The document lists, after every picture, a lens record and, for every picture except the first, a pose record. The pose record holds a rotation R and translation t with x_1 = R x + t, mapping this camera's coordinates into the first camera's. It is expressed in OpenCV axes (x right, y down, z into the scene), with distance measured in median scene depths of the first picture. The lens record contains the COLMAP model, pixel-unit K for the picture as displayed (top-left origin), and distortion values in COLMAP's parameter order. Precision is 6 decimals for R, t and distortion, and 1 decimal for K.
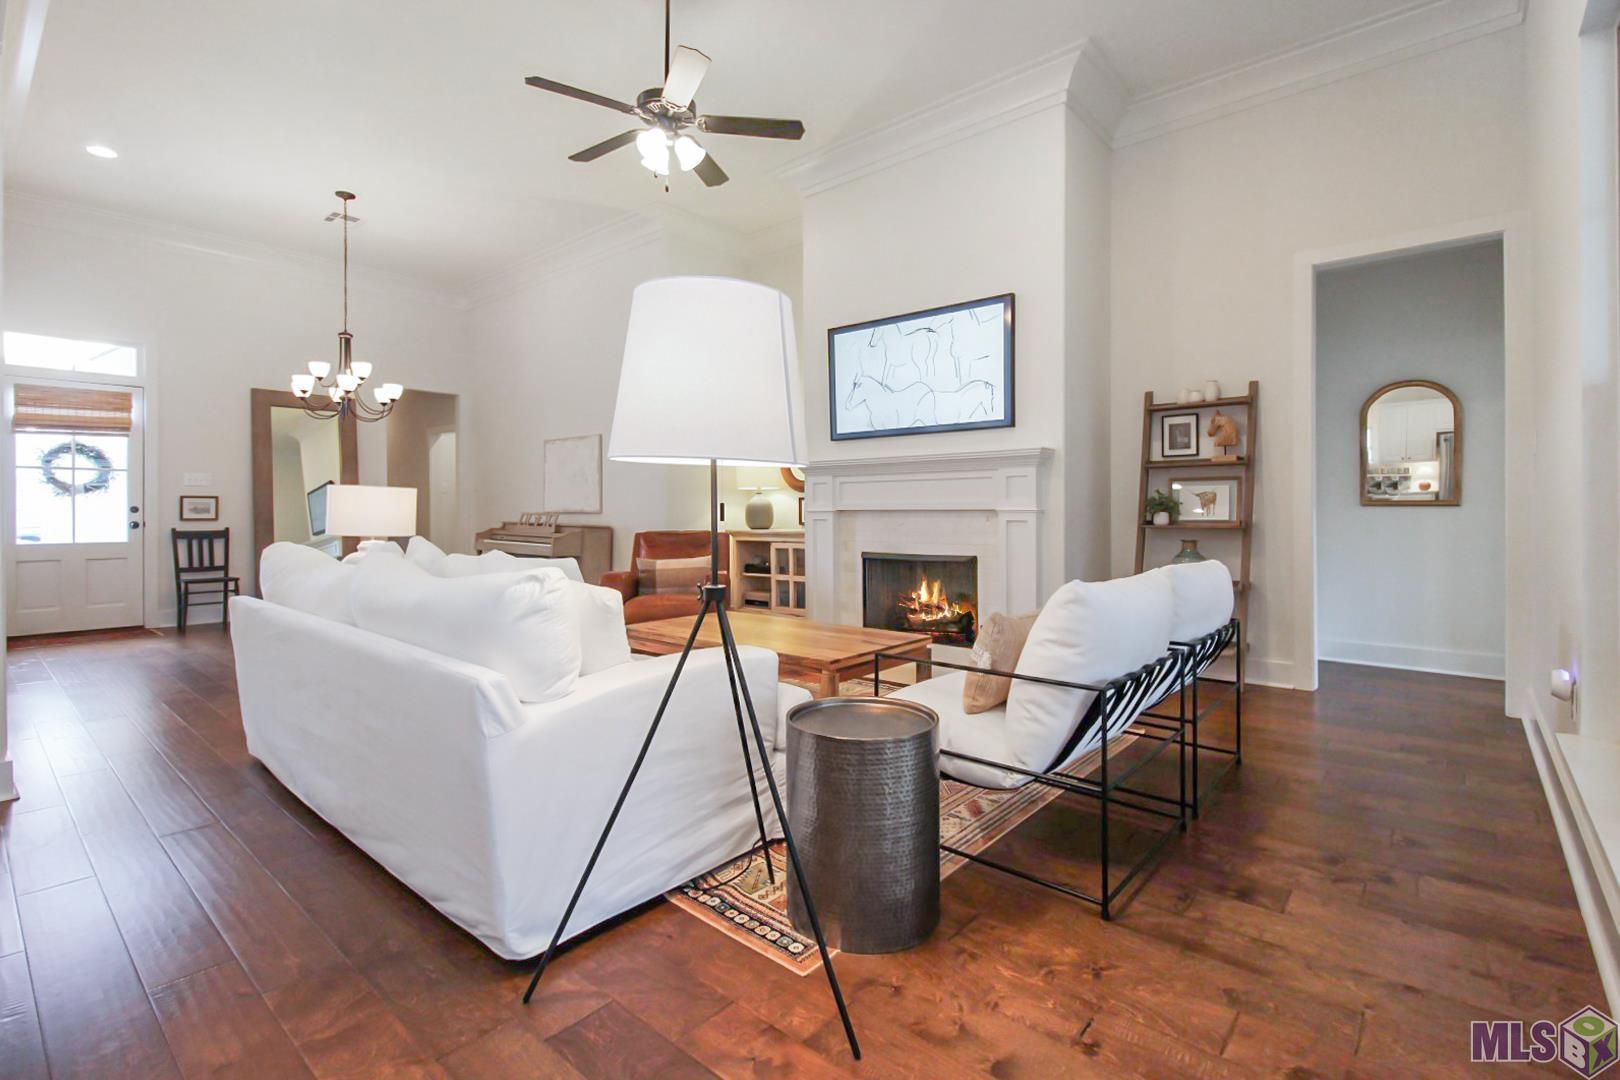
lens RADIAL K [[755.3, 0, 808.6], [0, 755.3, 504.2], [0, 0, 1]] dist [0.000671, -0.008469]
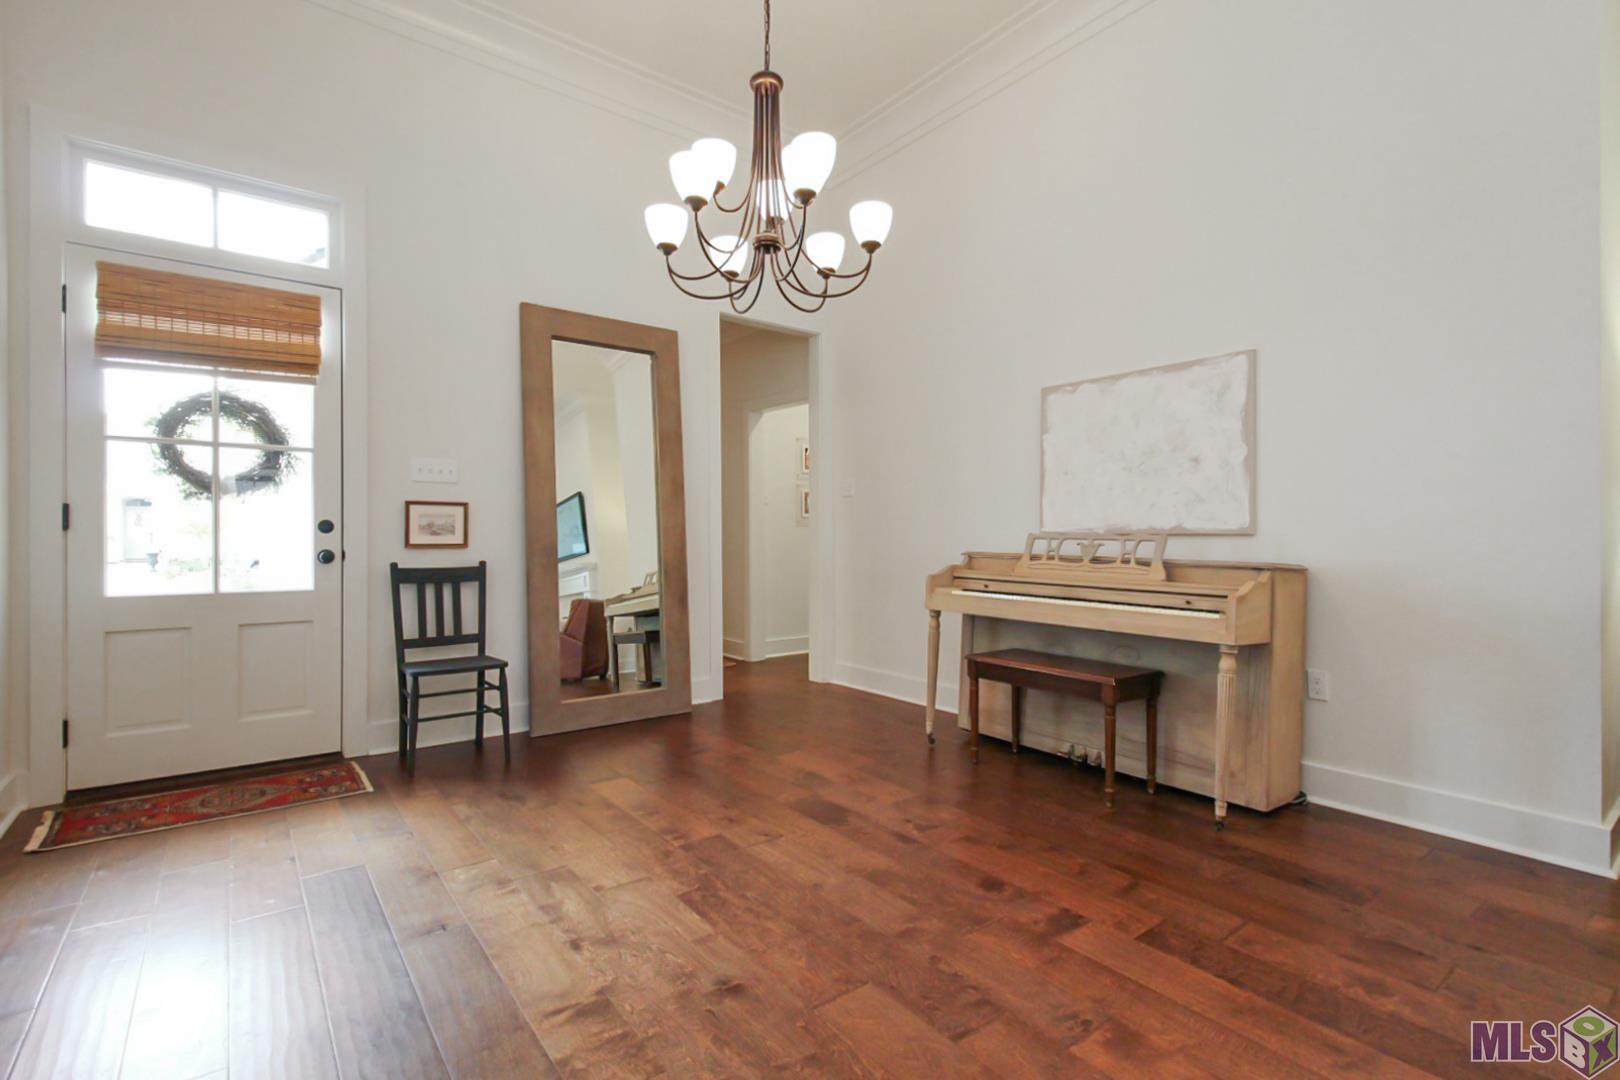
lens RADIAL K [[776.7, 0, 814.5], [0, 776.7, 531.6], [0, 0, 1]] dist [-0.001282, -0.000677]
pose [[0.976495, 0.000378, -0.215541, -0.456884], [0.000171, 0.999997, 0.002531, 0.009351], [0.215541, -0.002509, 0.976491, 0.554041]]
